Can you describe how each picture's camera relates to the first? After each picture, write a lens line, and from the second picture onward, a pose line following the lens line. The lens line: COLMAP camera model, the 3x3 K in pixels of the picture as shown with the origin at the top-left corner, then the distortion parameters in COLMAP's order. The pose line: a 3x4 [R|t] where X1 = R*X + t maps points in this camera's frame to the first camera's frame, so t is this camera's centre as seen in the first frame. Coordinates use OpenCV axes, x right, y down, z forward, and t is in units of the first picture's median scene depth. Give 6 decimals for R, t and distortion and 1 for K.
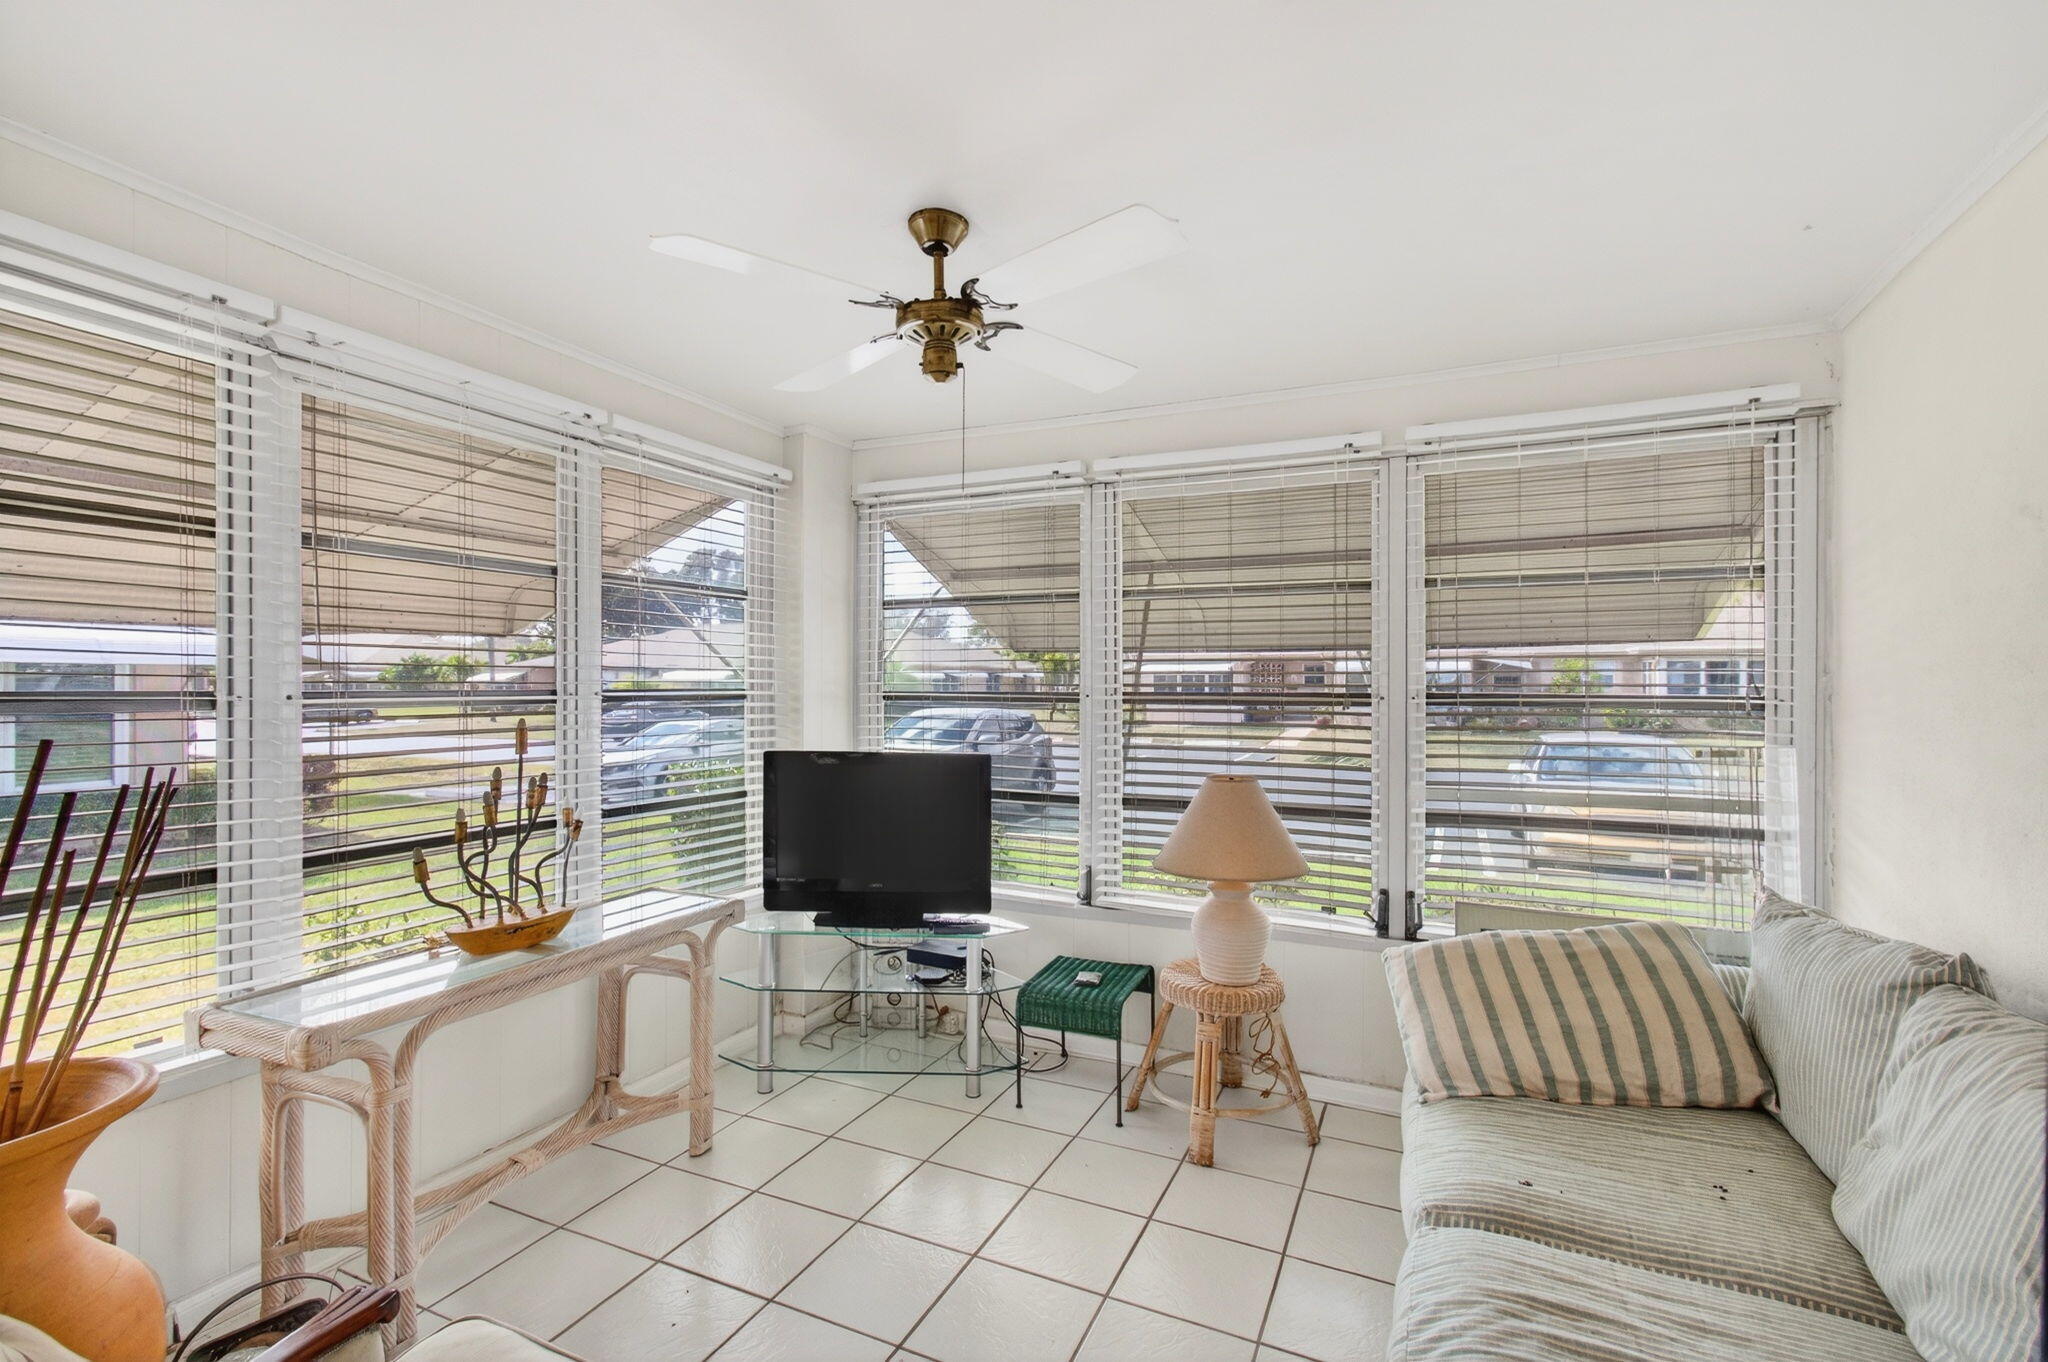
lens RADIAL K [[901.7, 0, 1017.0], [0, 901.7, 684.3], [0, 0, 1]] dist [0.008462, 0.000079]
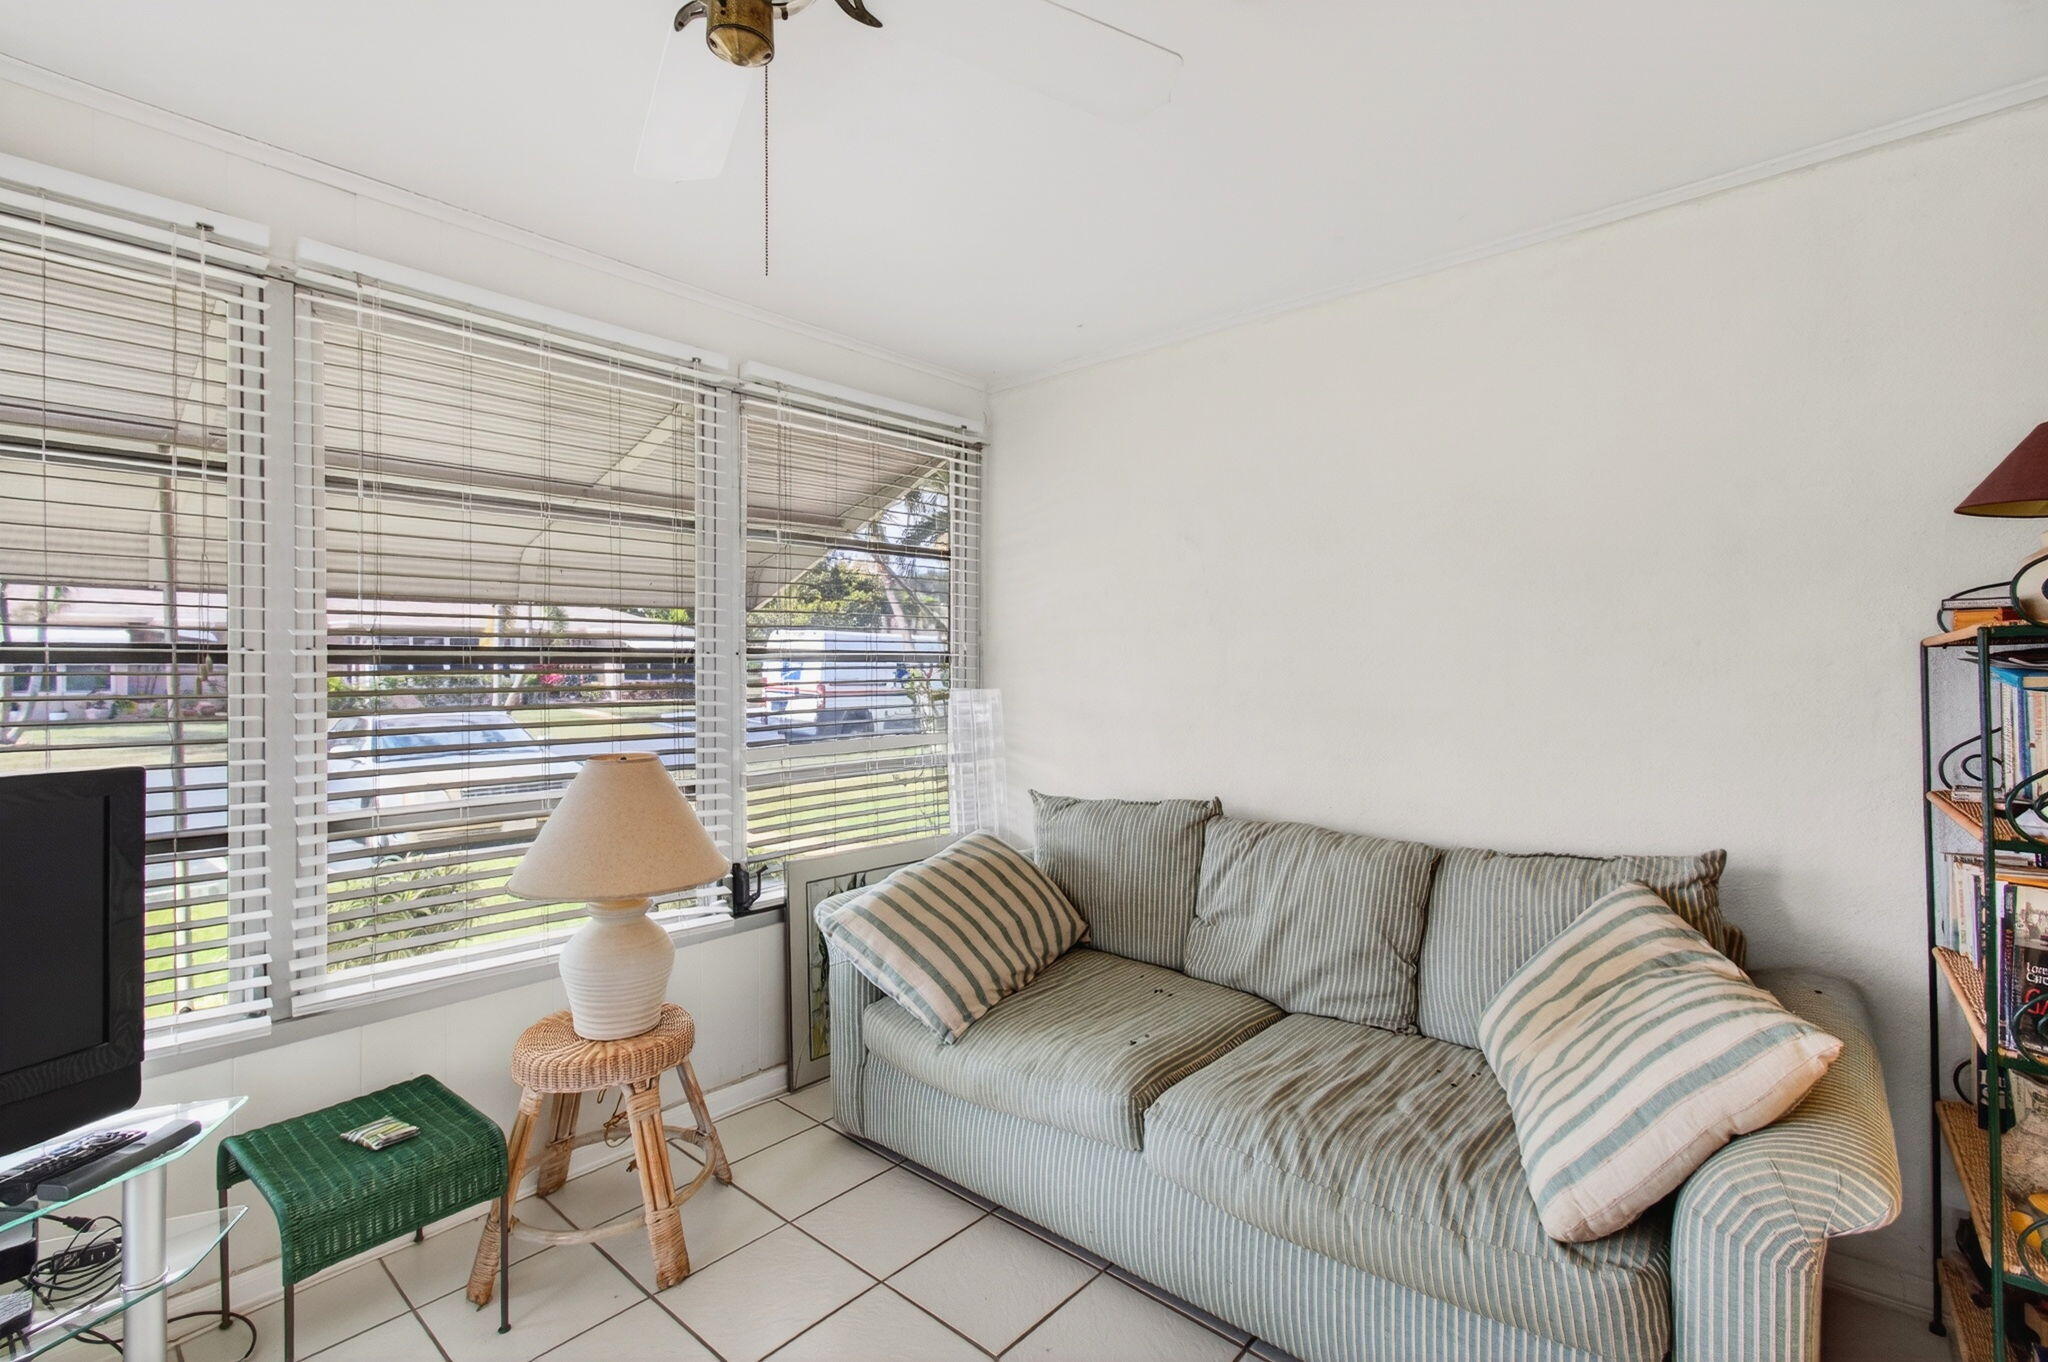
lens RADIAL K [[927.9, 0, 1019.9], [0, 927.9, 669.5], [0, 0, 1]] dist [-0.032388, 0.034799]
pose [[0.291970, 0.001773, 0.956426, -0.404153], [0.004798, 0.999983, -0.003318, 0.039467], [-0.956415, 0.005557, 0.291957, 0.489321]]
